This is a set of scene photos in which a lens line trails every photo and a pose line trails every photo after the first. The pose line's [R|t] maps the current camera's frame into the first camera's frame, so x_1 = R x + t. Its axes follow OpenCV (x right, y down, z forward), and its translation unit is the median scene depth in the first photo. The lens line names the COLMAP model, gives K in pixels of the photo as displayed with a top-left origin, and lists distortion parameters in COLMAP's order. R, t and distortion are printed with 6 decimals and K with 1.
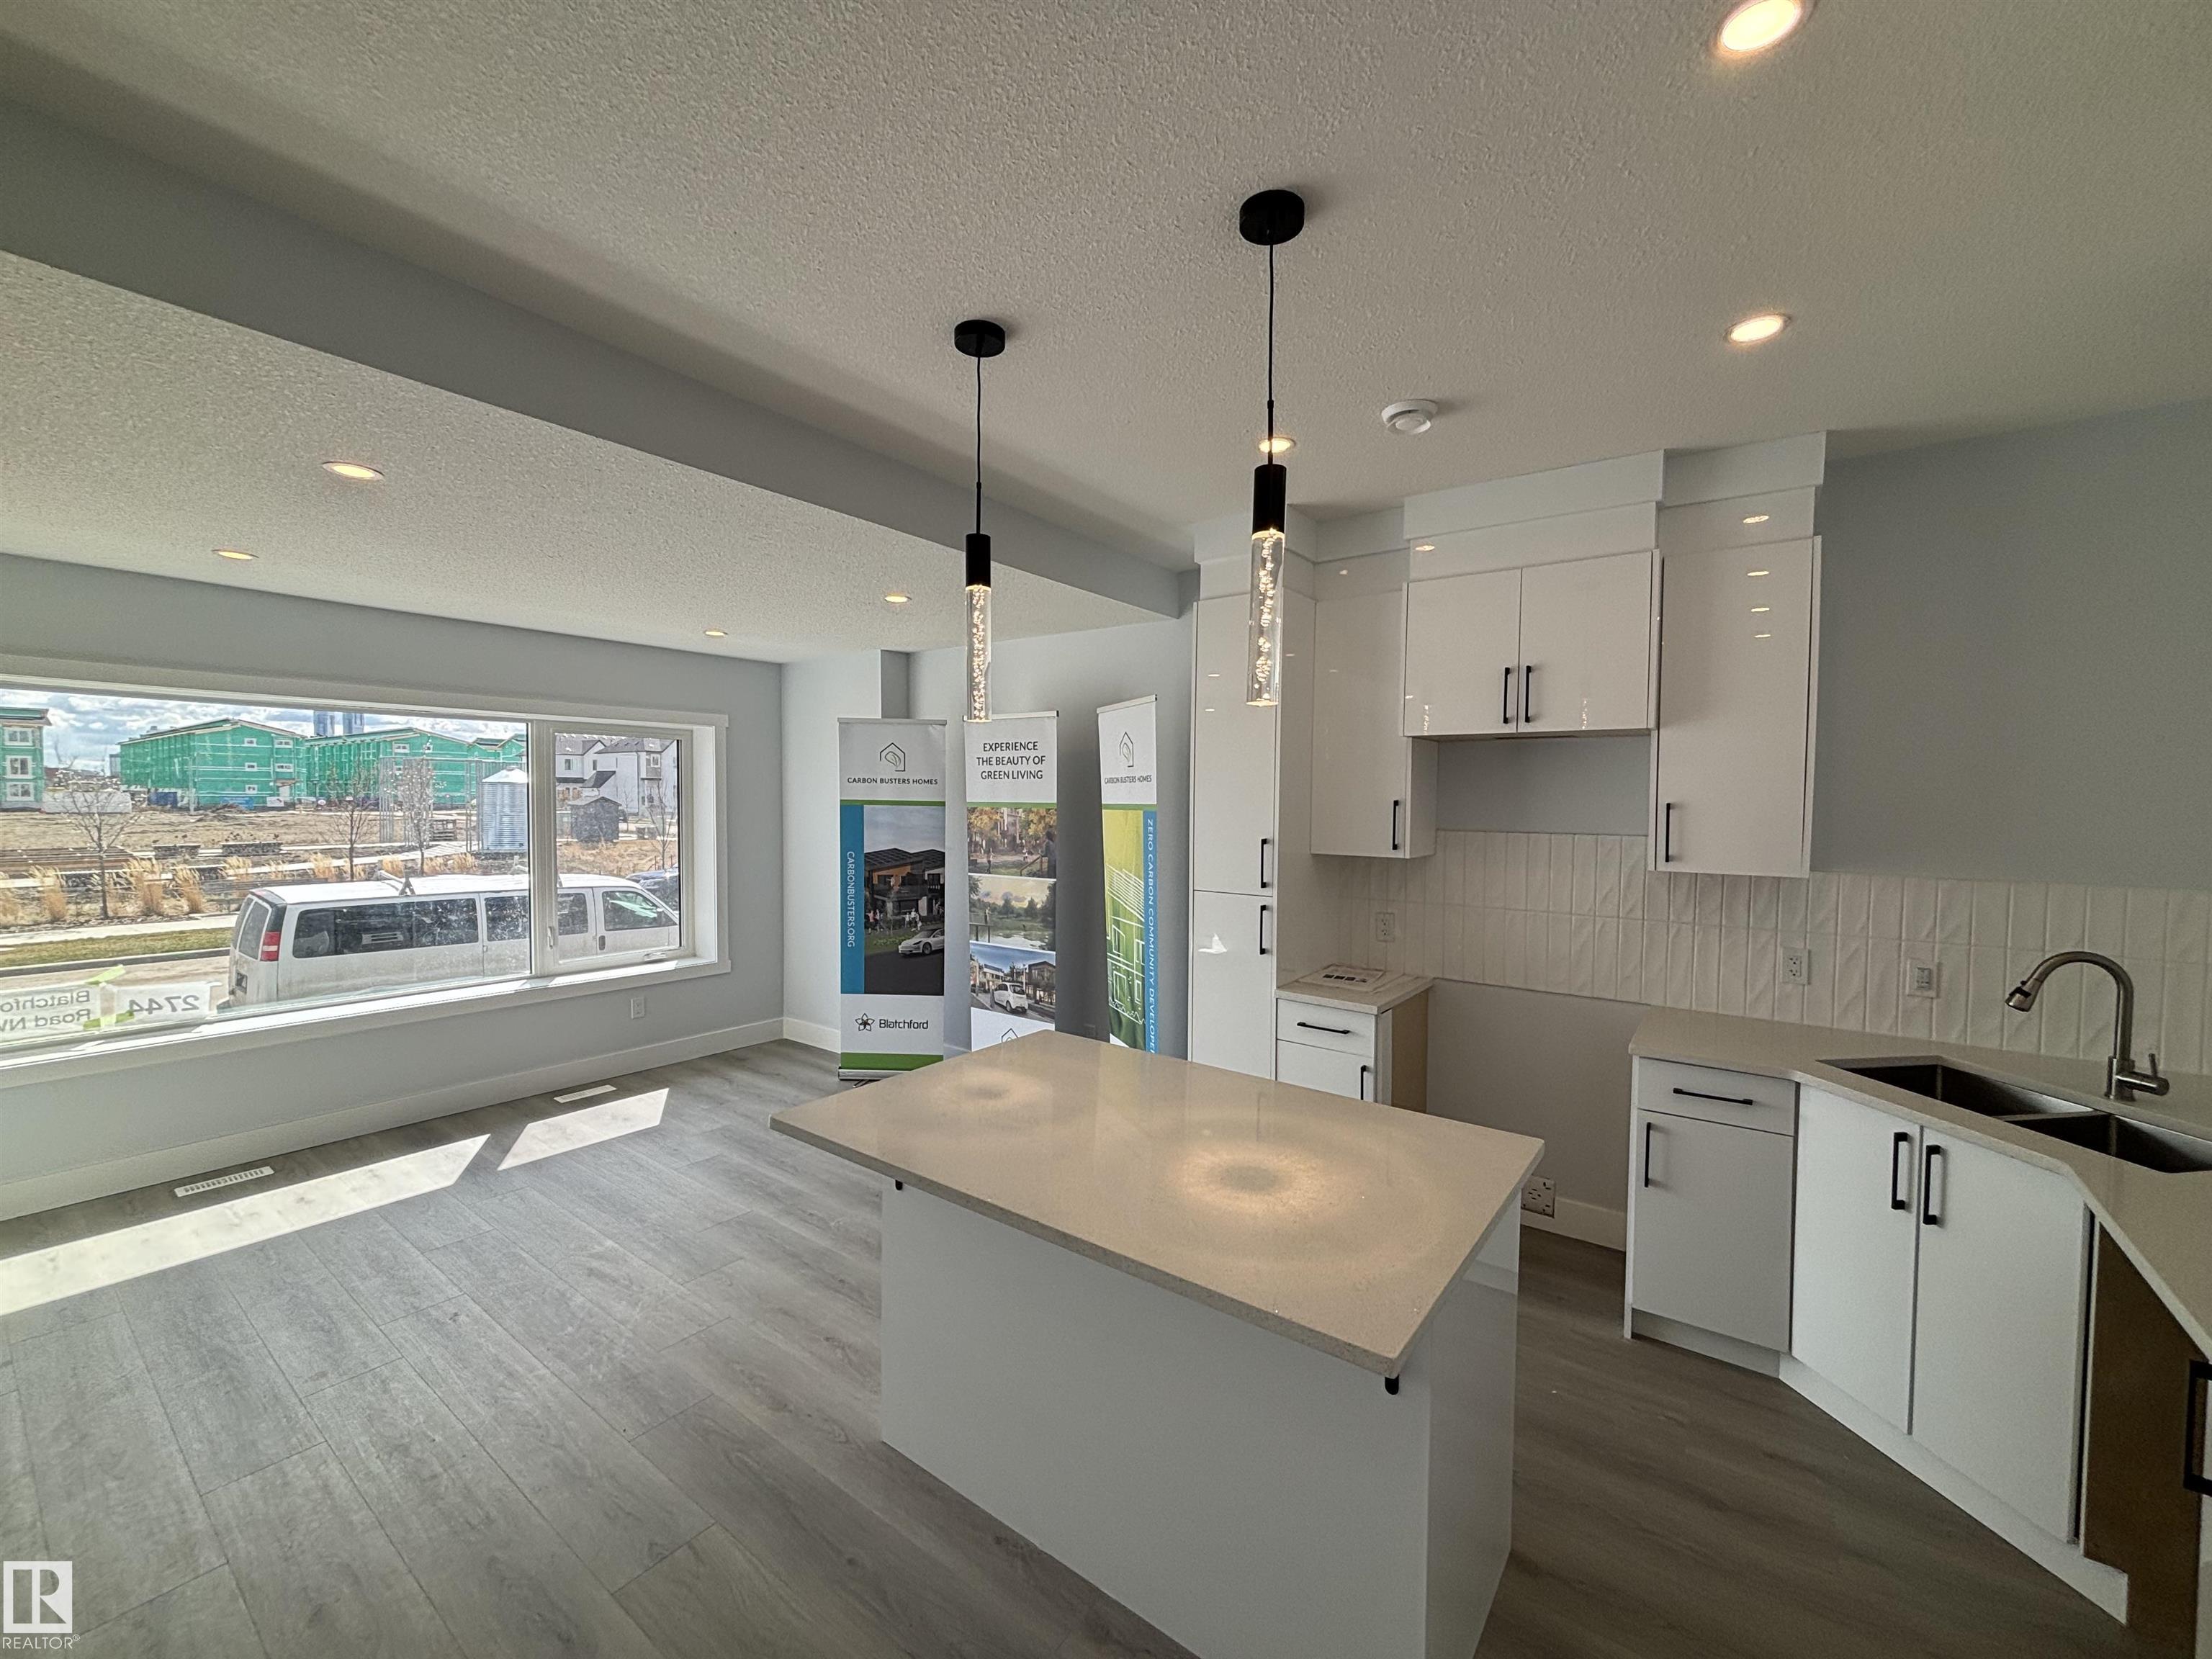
lens RADIAL K [[895.3, 0, 1104.6], [0, 895.3, 824.9], [0, 0, 1]] dist [-0.001661, -0.000307]
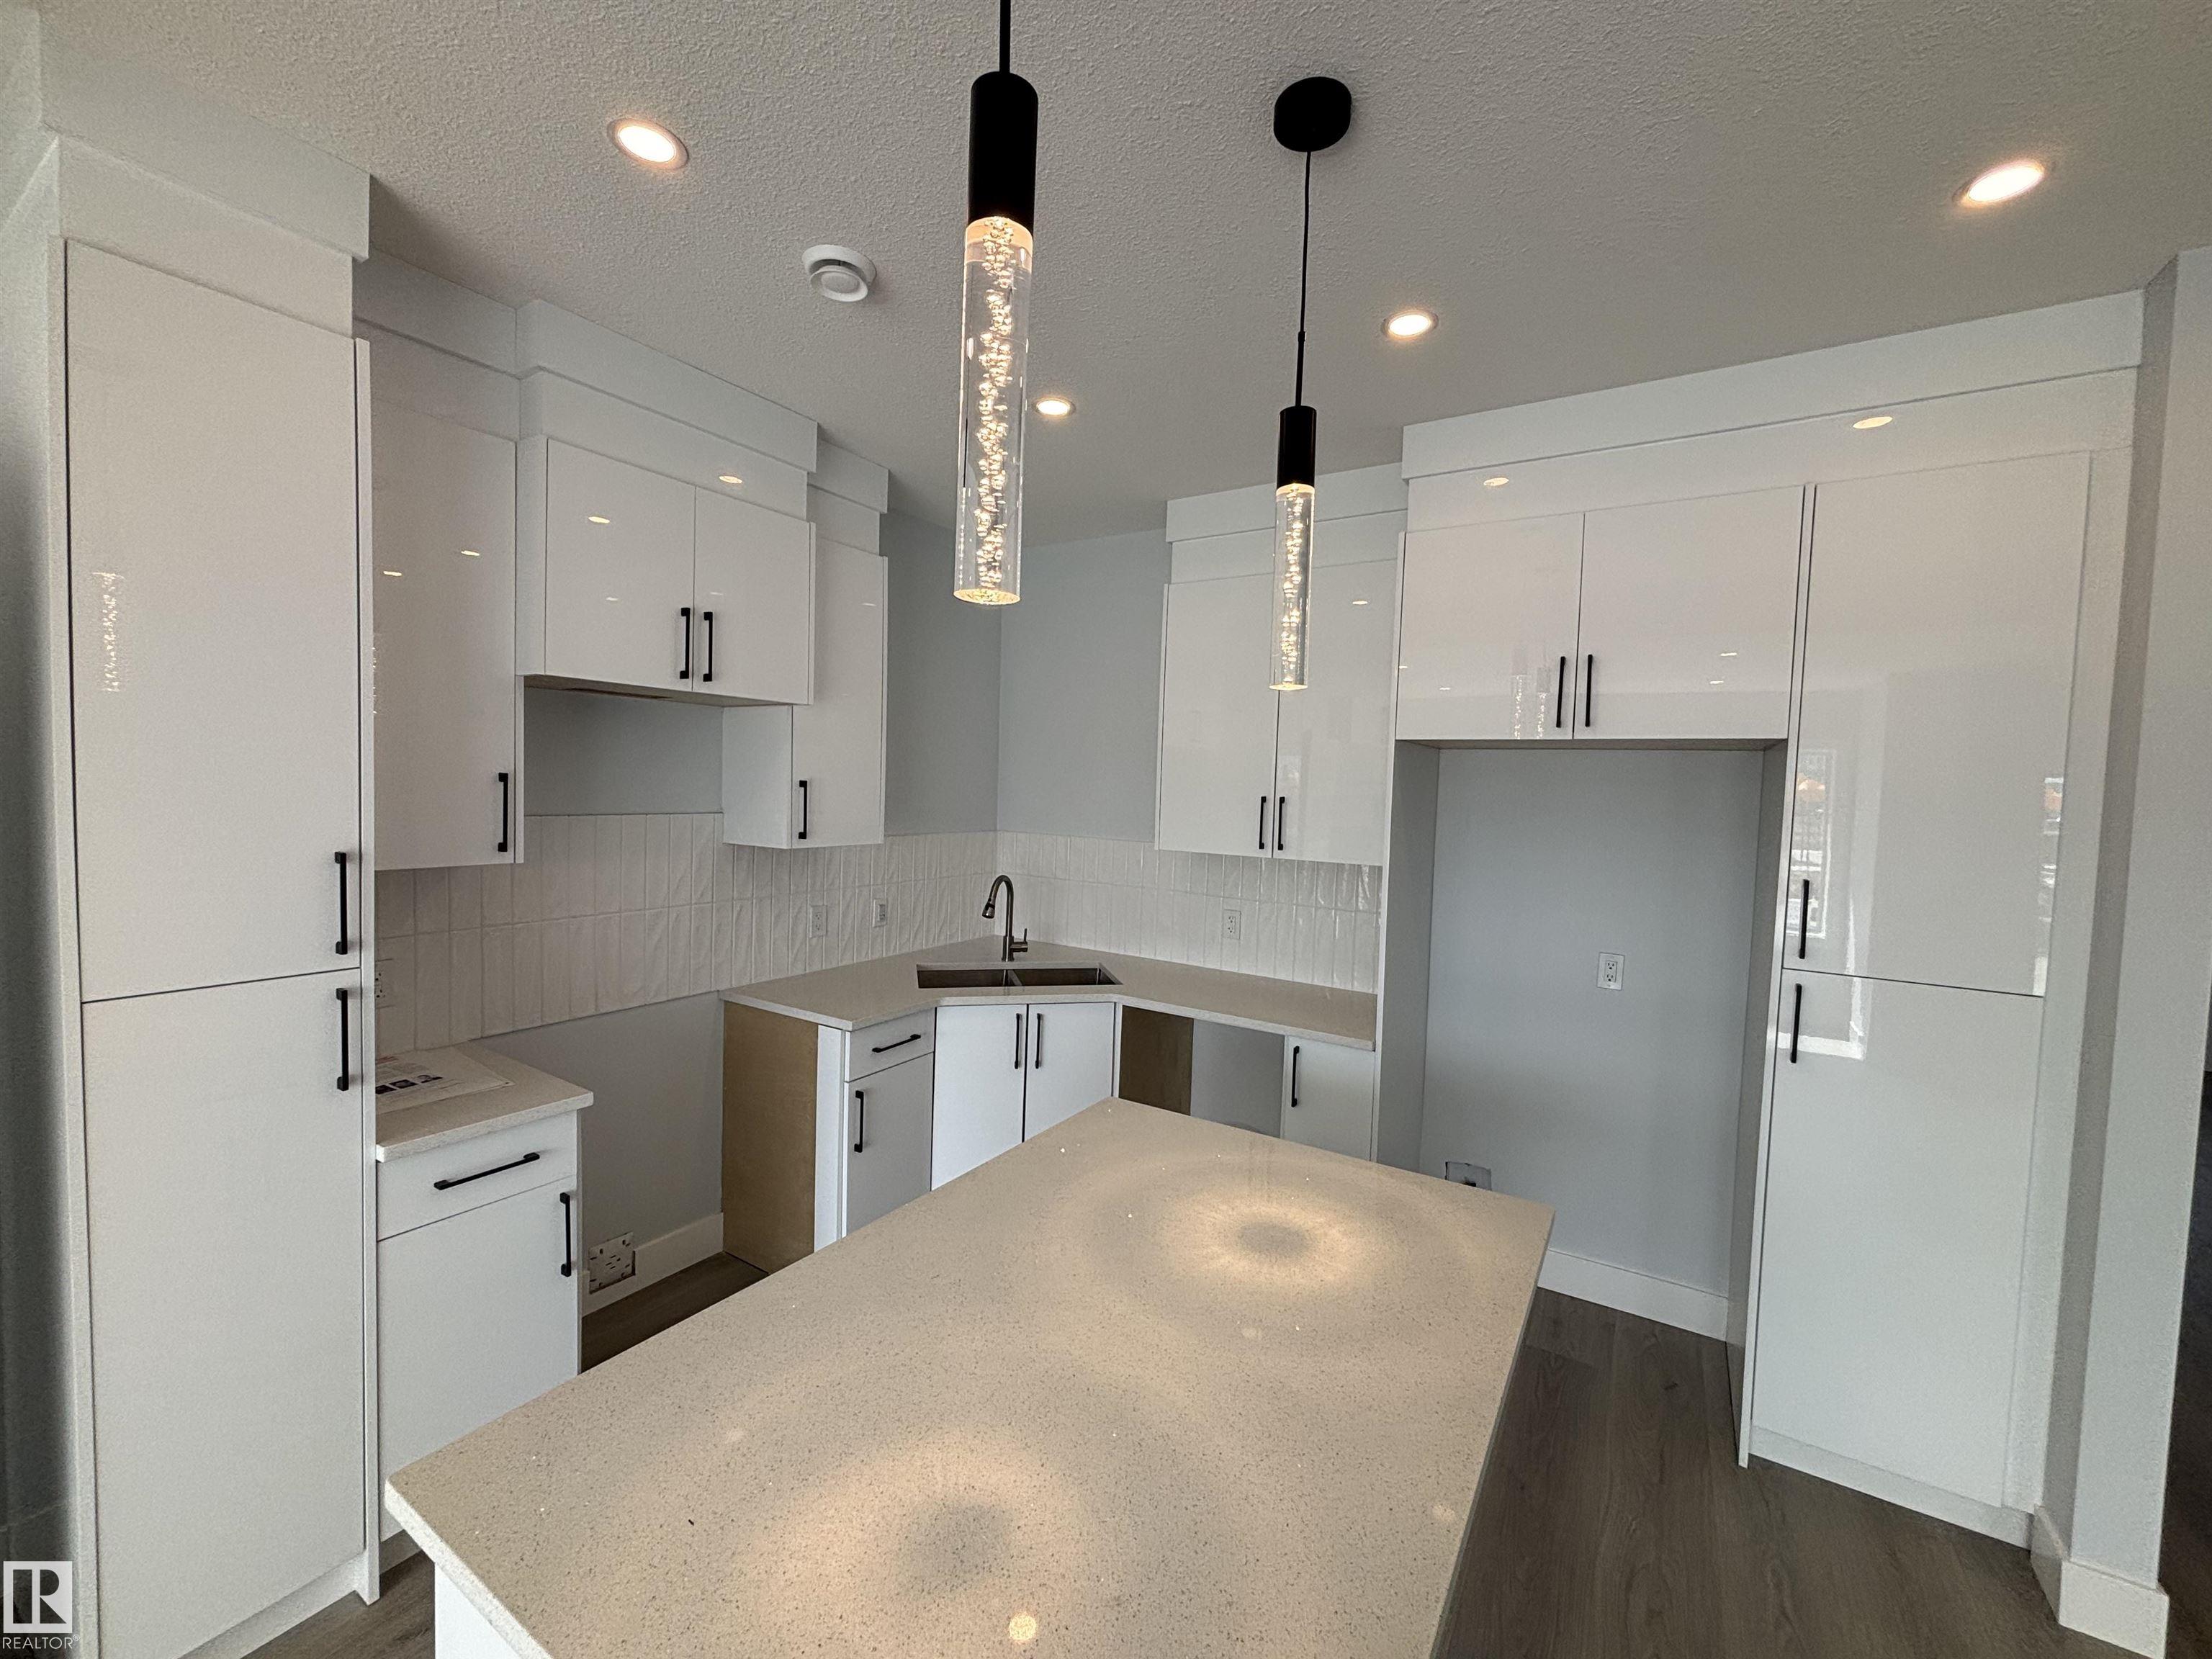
lens RADIAL K [[895.3, 0, 1104.6], [0, 895.3, 824.9], [0, 0, 1]] dist [-0.001661, -0.000307]
pose [[-0.076200, -0.059340, 0.995325, -0.255826], [0.002968, 0.998210, 0.059739, -0.021238], [-0.997088, 0.007507, -0.075887, 0.474055]]
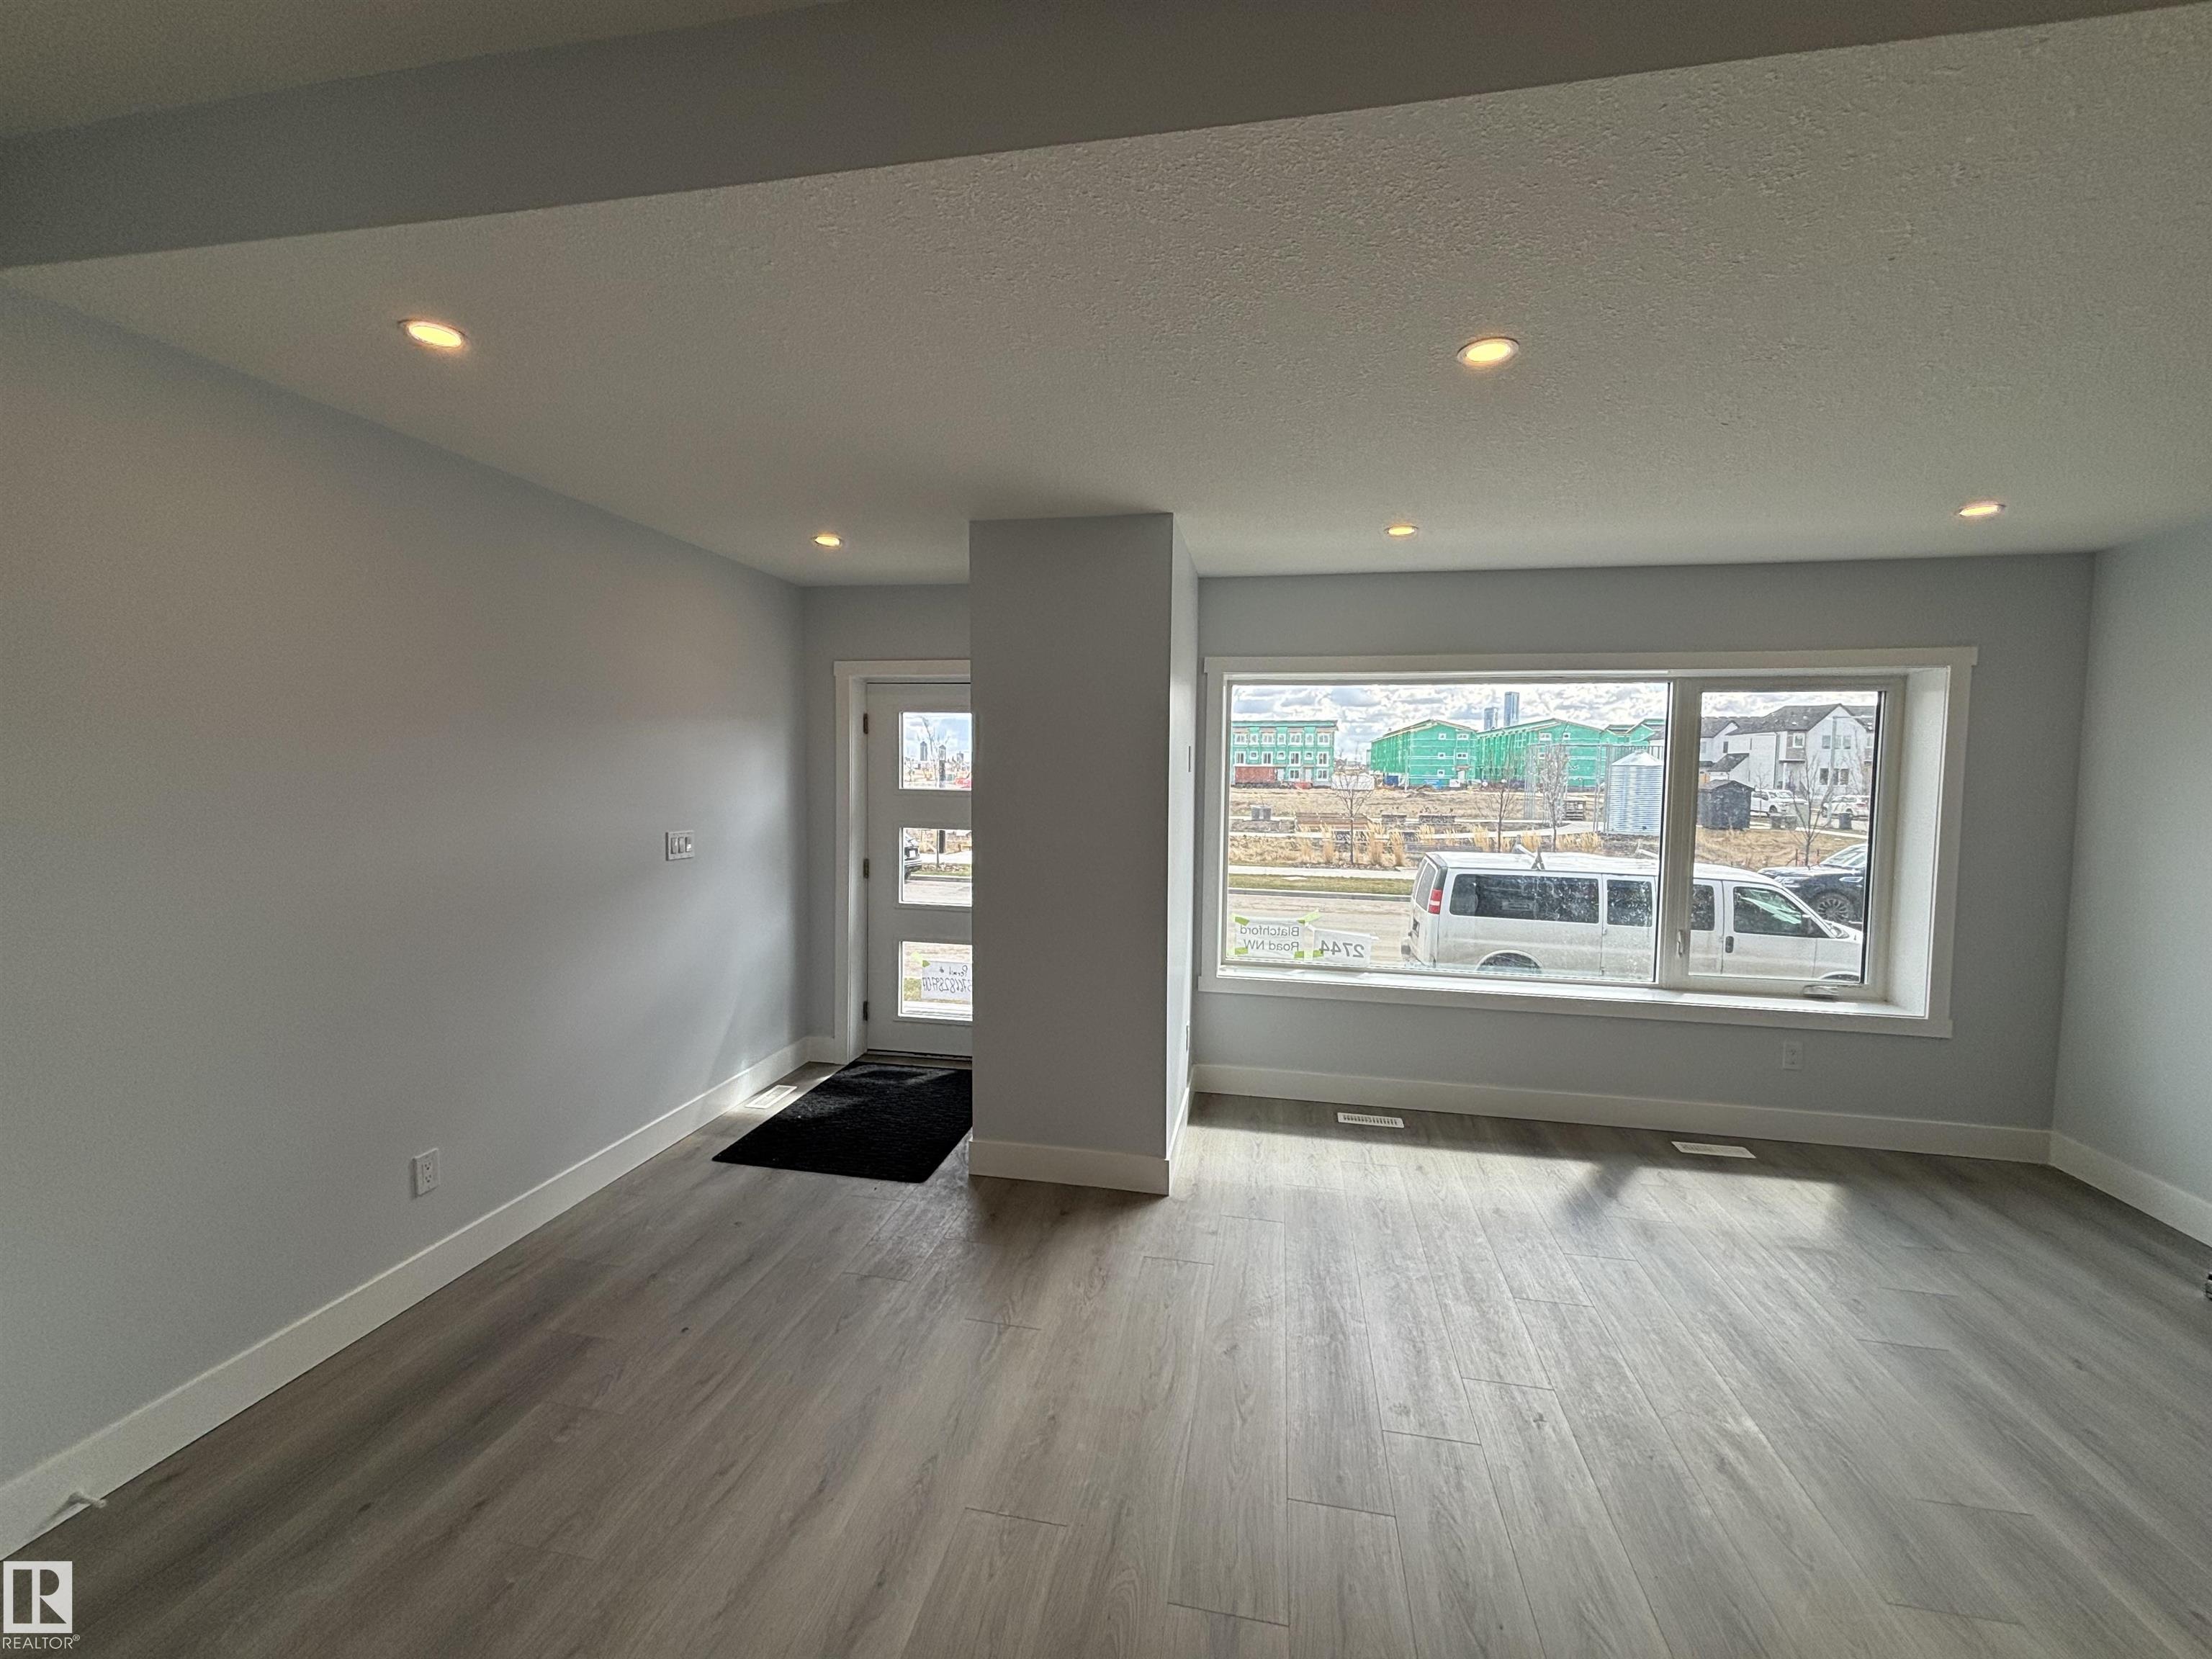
lens RADIAL K [[895.3, 0, 1104.6], [0, 895.3, 824.9], [0, 0, 1]] dist [-0.001661, -0.000307]
pose [[0.434542, 0.051873, -0.899157, -0.063212], [-0.036286, 0.998538, 0.040070, 0.002365], [0.899920, 0.015214, 0.435789, 0.089816]]
